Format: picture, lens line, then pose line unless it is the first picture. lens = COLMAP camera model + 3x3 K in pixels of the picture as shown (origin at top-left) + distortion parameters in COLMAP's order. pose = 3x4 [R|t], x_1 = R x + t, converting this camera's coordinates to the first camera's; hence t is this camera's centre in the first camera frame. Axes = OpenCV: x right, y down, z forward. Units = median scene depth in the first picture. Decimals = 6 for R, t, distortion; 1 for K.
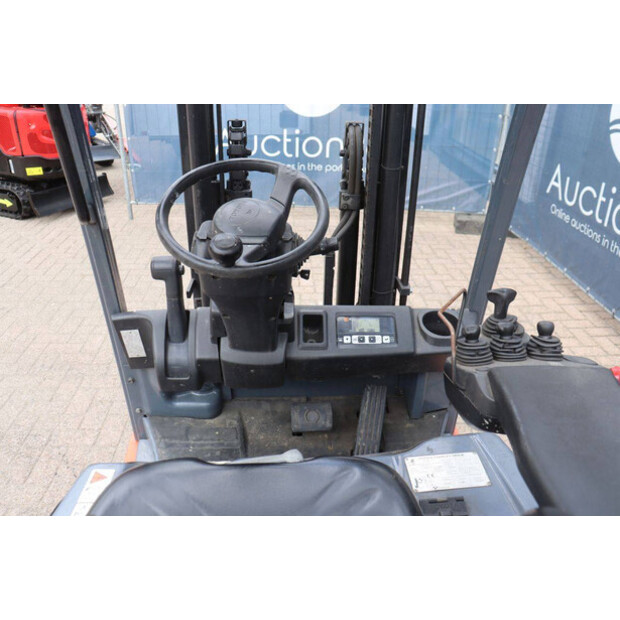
lens RADIAL K [[609.7, 0, 310.0], [0, 609.7, 310.0], [0, 0, 1]] dist [-0.040240, 0.011422]
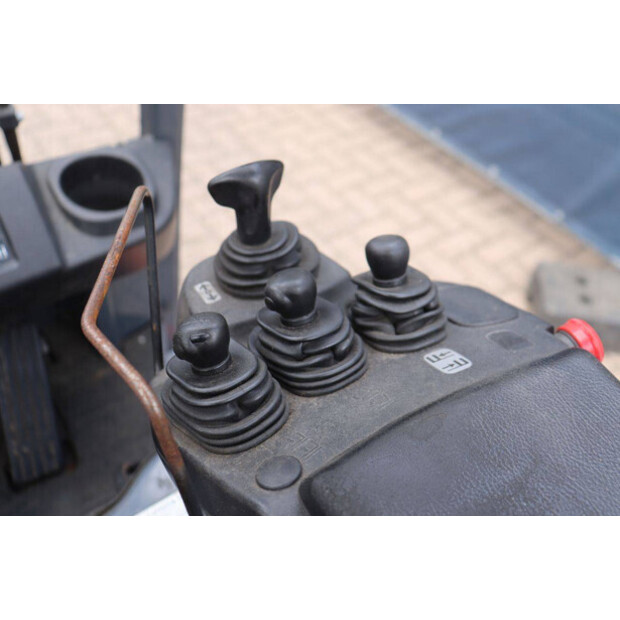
lens RADIAL K [[609.7, 0, 310.0], [0, 609.7, 310.0], [0, 0, 1]] dist [-0.040240, 0.011422]
pose [[0.844319, -0.344063, 0.410787, 0.121887], [0.167843, 0.897857, 0.407040, -0.063355], [-0.508875, -0.274724, 0.815826, 0.464845]]
